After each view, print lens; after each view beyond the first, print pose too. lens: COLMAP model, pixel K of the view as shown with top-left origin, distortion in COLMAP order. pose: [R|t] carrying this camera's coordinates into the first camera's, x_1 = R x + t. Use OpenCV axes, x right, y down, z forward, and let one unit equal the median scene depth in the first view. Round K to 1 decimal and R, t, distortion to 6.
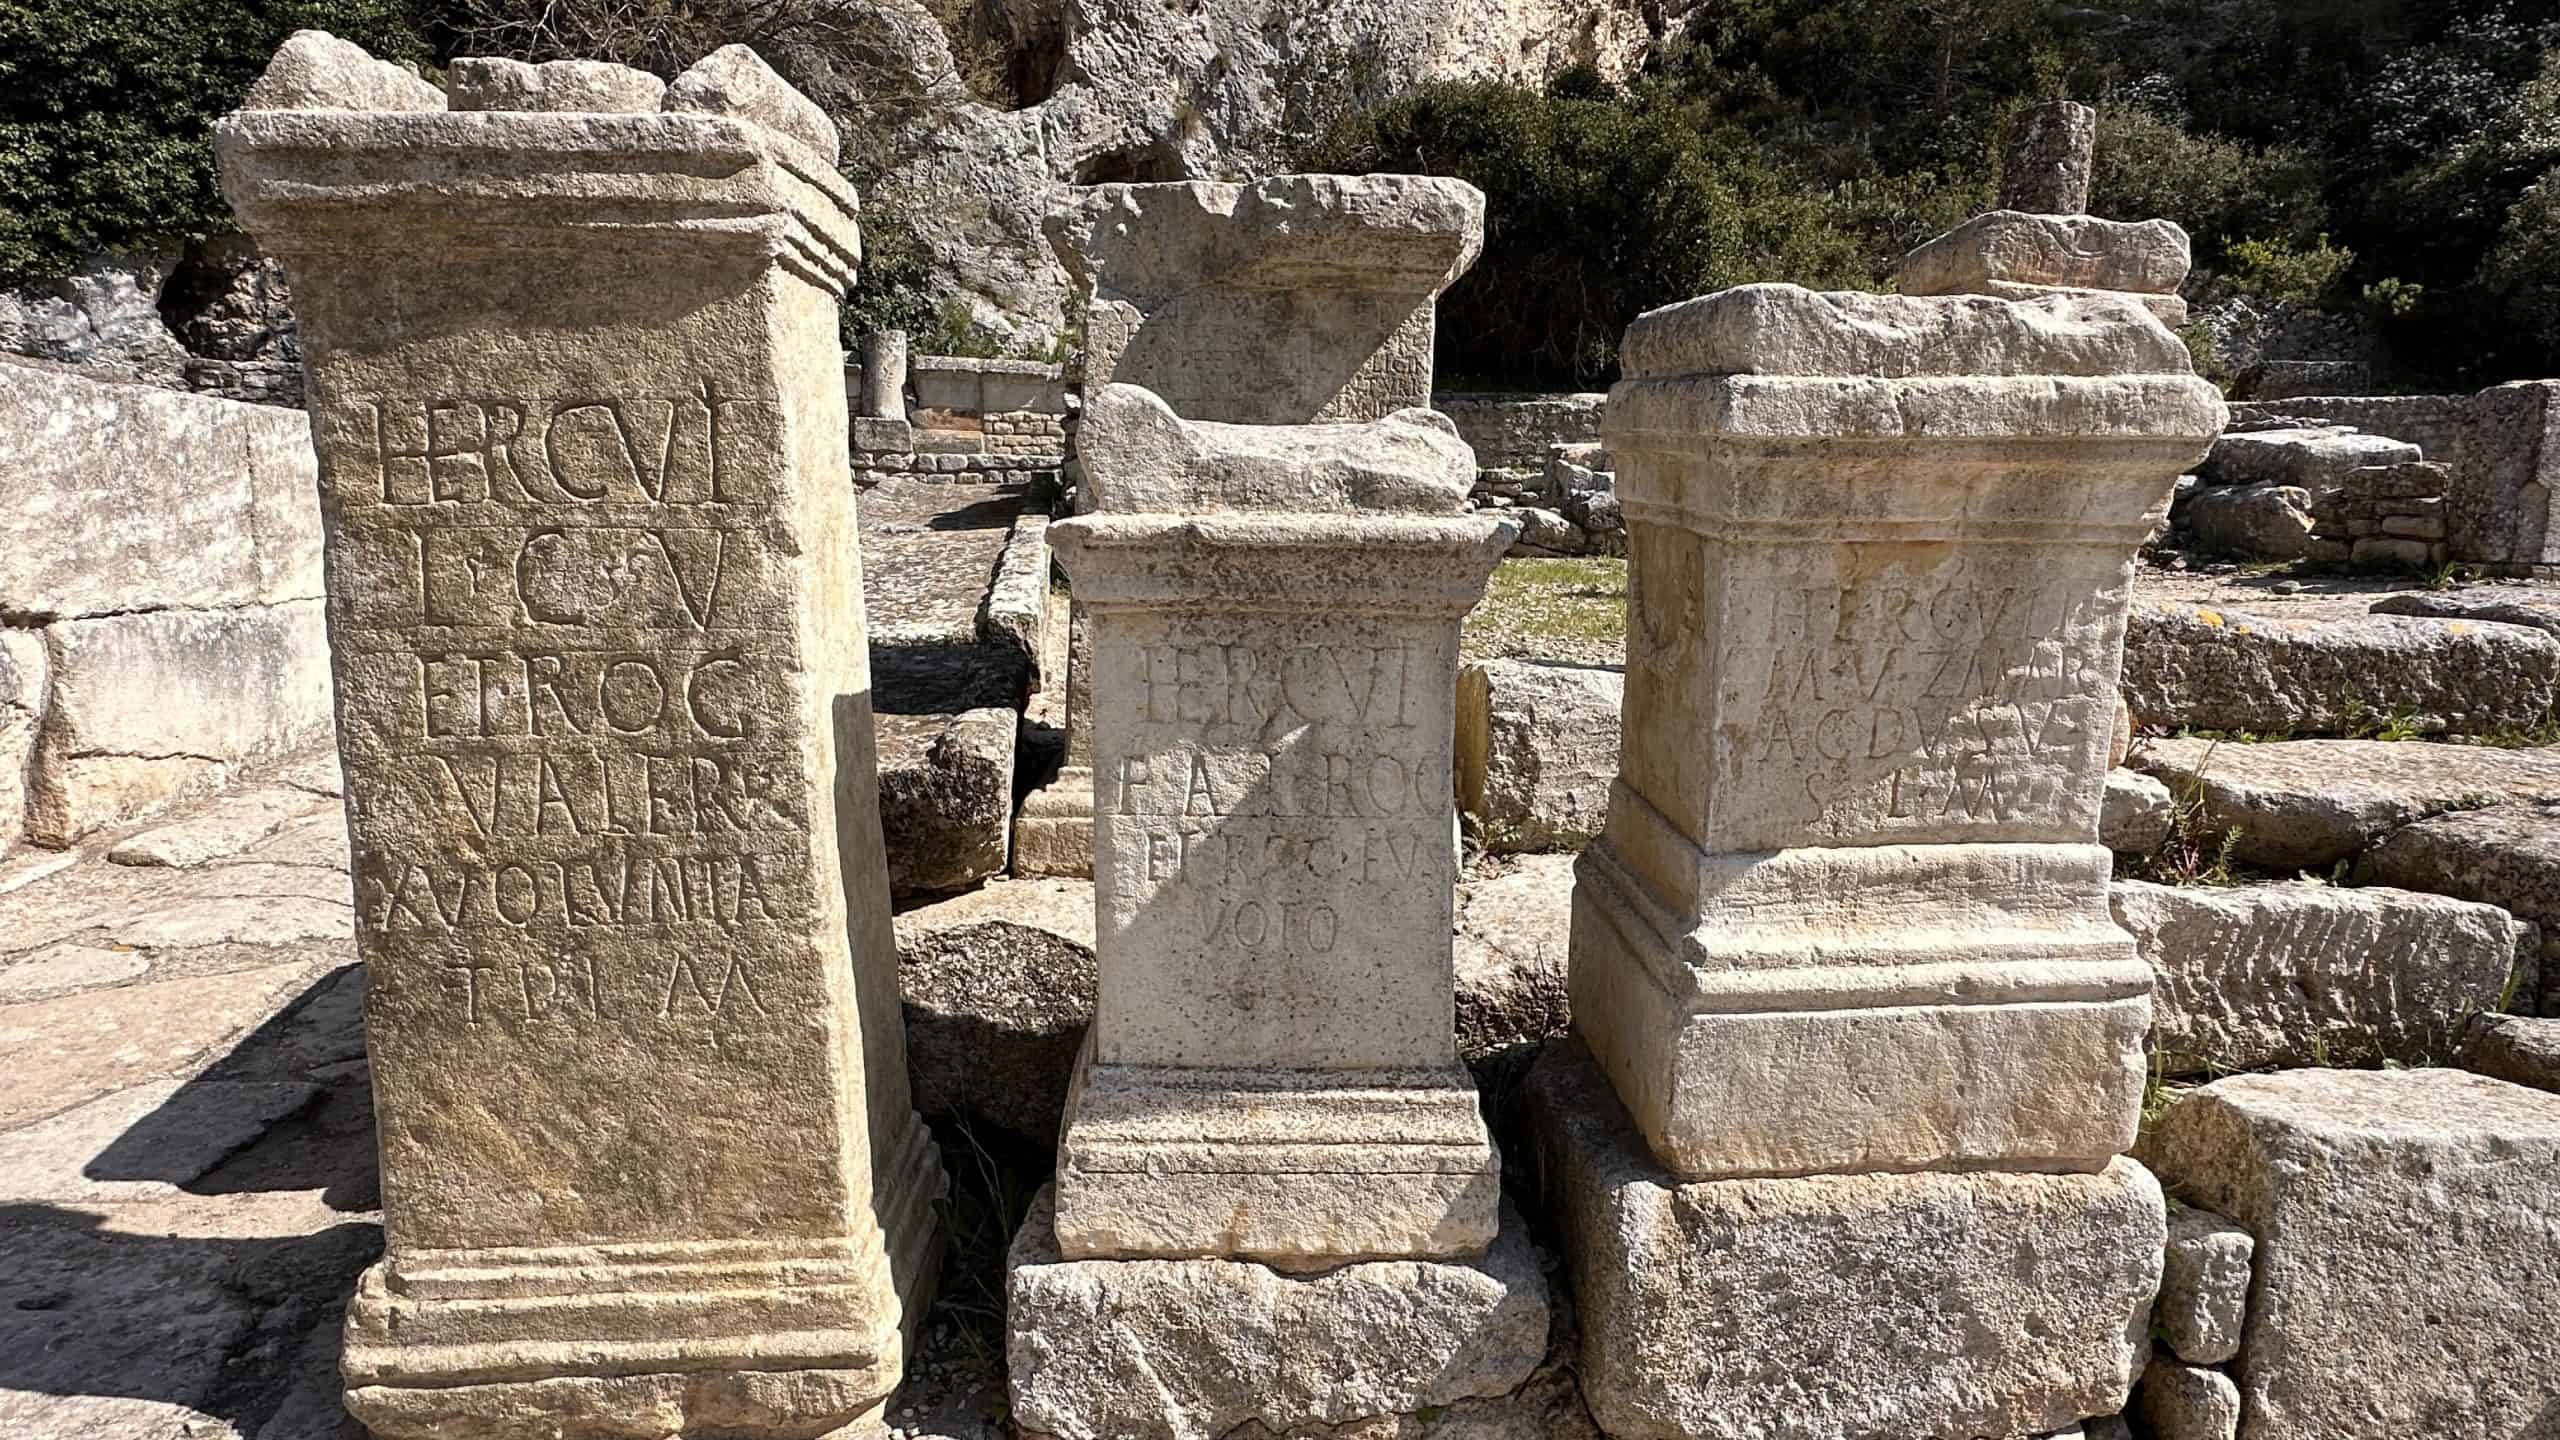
lens RADIAL K [[1383.6, 0, 1280.6], [0, 1383.6, 717.8], [0, 0, 1]] dist [-0.003138, -0.001061]
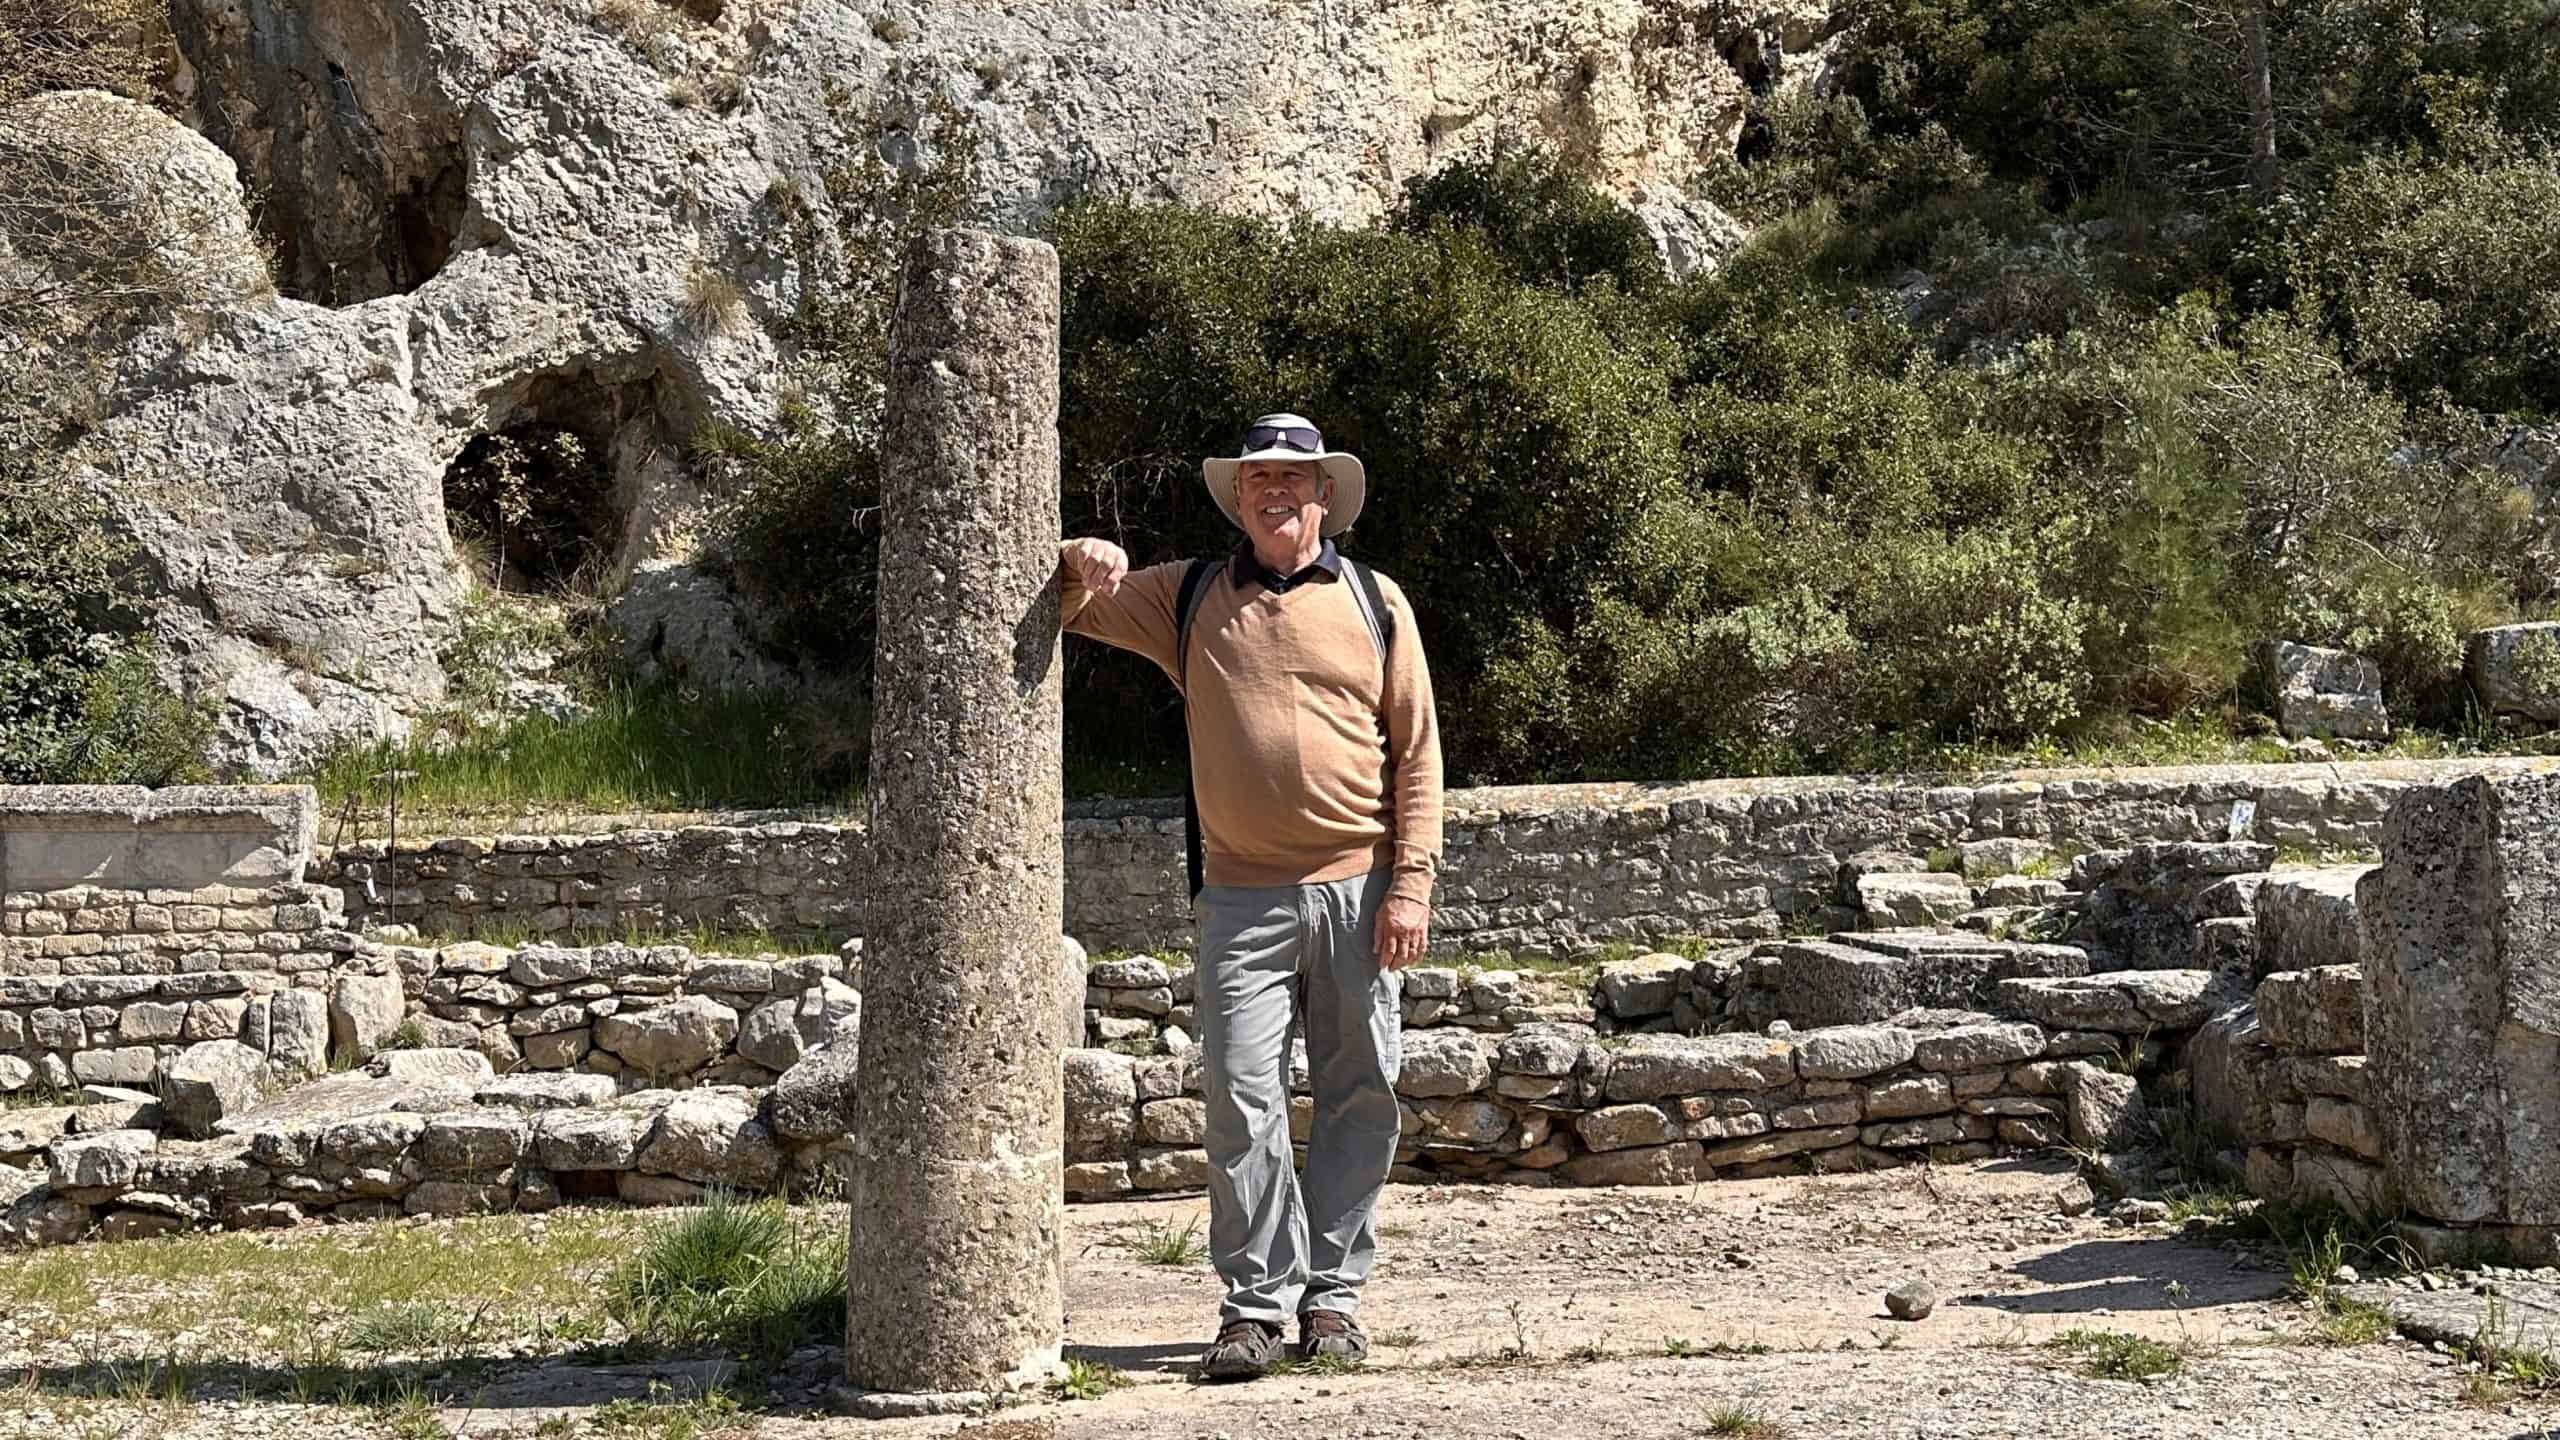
lens RADIAL K [[2699.9, 0, 1280.6], [0, 2699.9, 722.0], [0, 0, 1]] dist [0.103264, 0.000000]
pose [[0.993586, -0.043020, -0.104580, 0.255026], [0.016644, 0.970372, -0.241042, -0.027410], [0.111851, 0.237756, 0.964864, 0.070940]]
